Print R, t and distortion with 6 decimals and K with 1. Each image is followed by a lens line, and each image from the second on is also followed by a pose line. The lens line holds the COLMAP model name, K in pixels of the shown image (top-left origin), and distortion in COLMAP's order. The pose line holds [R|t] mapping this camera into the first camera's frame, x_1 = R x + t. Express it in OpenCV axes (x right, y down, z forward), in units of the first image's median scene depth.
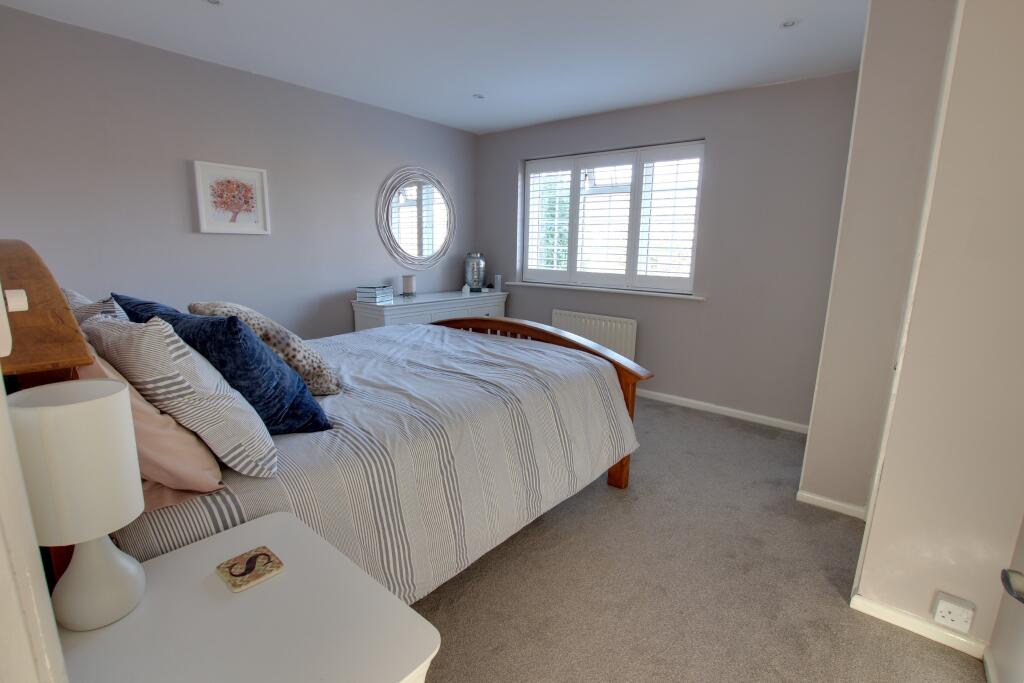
lens RADIAL K [[476.9, 0, 512.0], [0, 476.9, 341.5], [0, 0, 1]] dist [-0.026326, 0.000386]
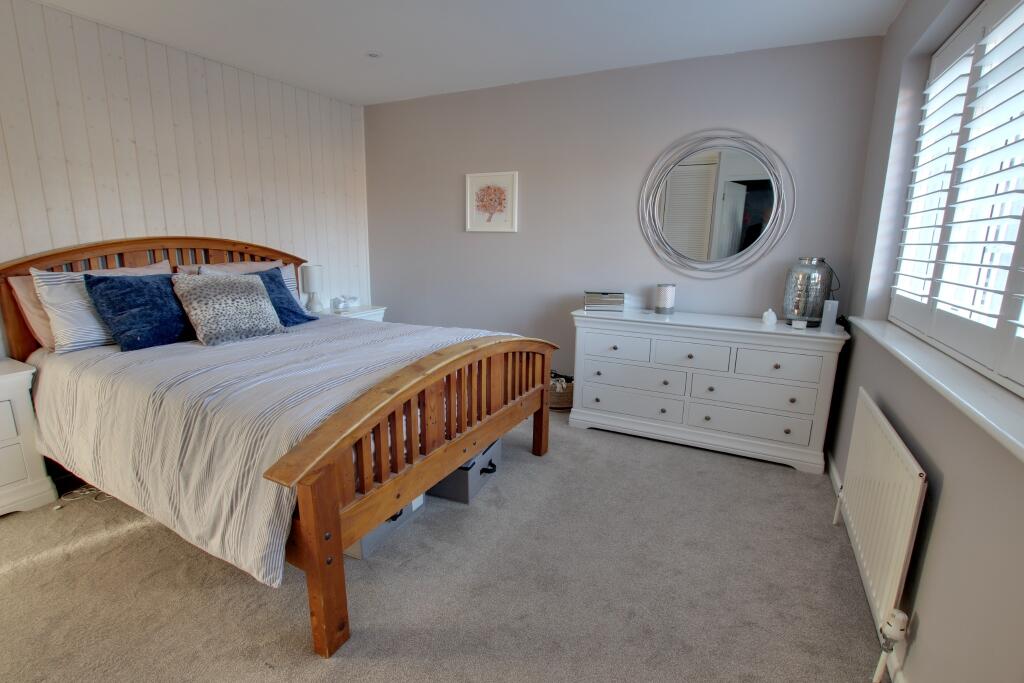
lens RADIAL K [[476.9, 0, 512.0], [0, 476.9, 341.5], [0, 0, 1]] dist [-0.026326, 0.000386]
pose [[0.198809, 0.192521, -0.960943, 0.406278], [-0.201637, 0.967573, 0.152133, -0.104306], [0.959071, 0.163516, 0.231181, 0.551463]]
